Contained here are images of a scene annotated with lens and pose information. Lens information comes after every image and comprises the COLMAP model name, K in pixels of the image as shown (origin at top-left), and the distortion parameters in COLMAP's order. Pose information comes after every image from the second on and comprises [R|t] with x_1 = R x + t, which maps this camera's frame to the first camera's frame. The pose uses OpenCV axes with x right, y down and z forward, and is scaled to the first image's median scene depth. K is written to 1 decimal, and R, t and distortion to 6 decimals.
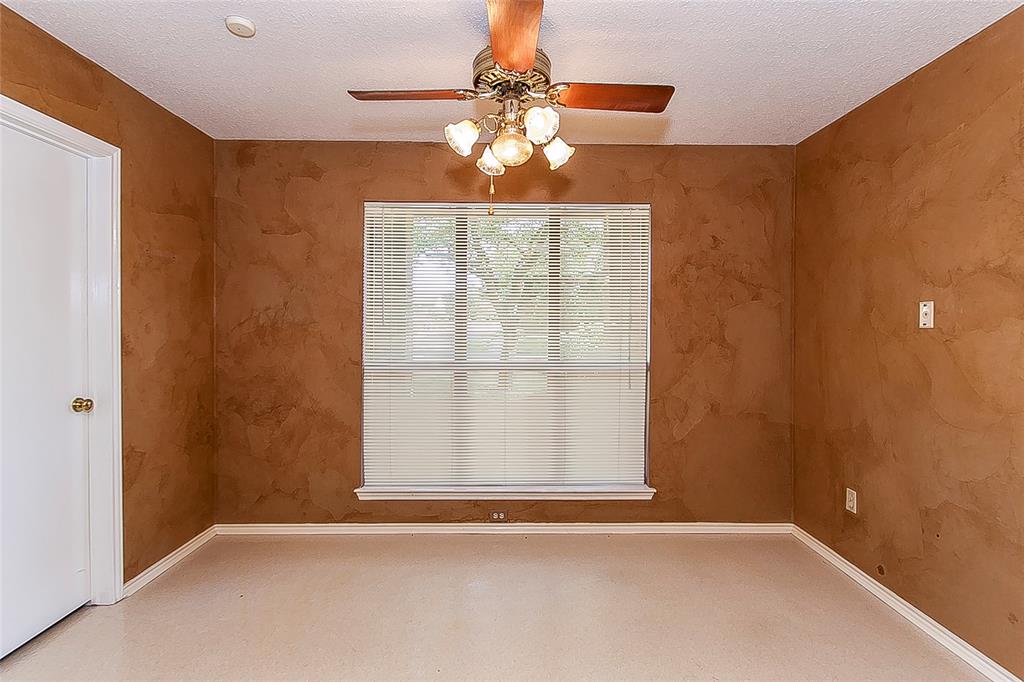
lens RADIAL K [[489.0, 0, 514.4], [0, 489.0, 332.8], [0, 0, 1]] dist [0.003908, 0.000367]
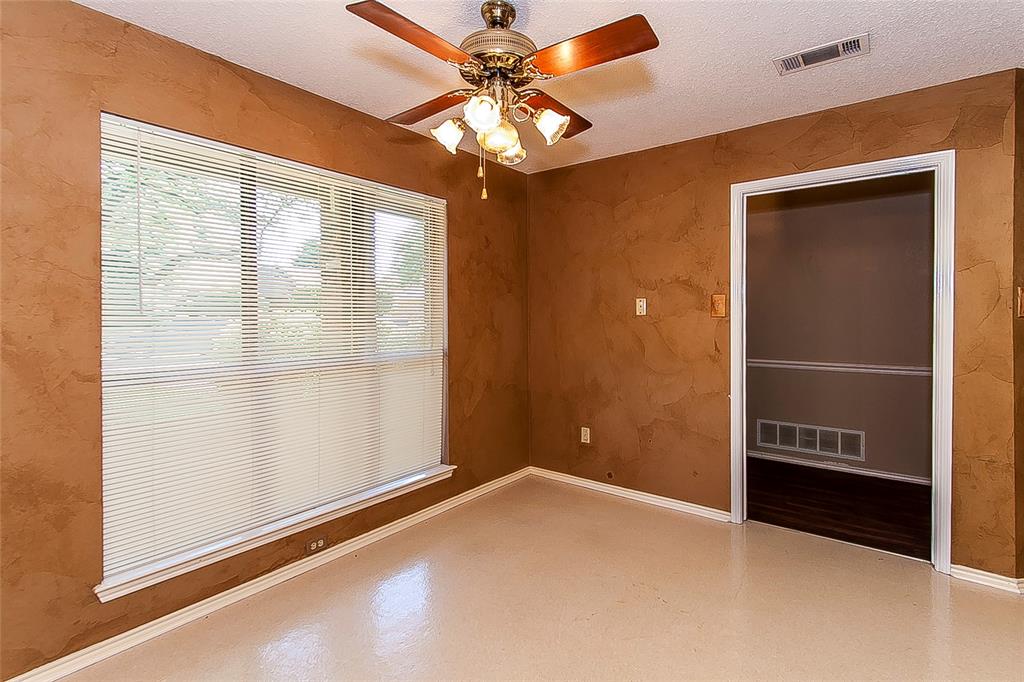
lens RADIAL K [[492.4, 0, 513.3], [0, 492.4, 322.2], [0, 0, 1]] dist [-0.000359, 0.000340]
pose [[0.621555, -0.016549, 0.783196, -0.477053], [0.013727, 0.999853, 0.010233, -0.005895], [-0.783250, 0.004390, 0.621691, 0.222795]]
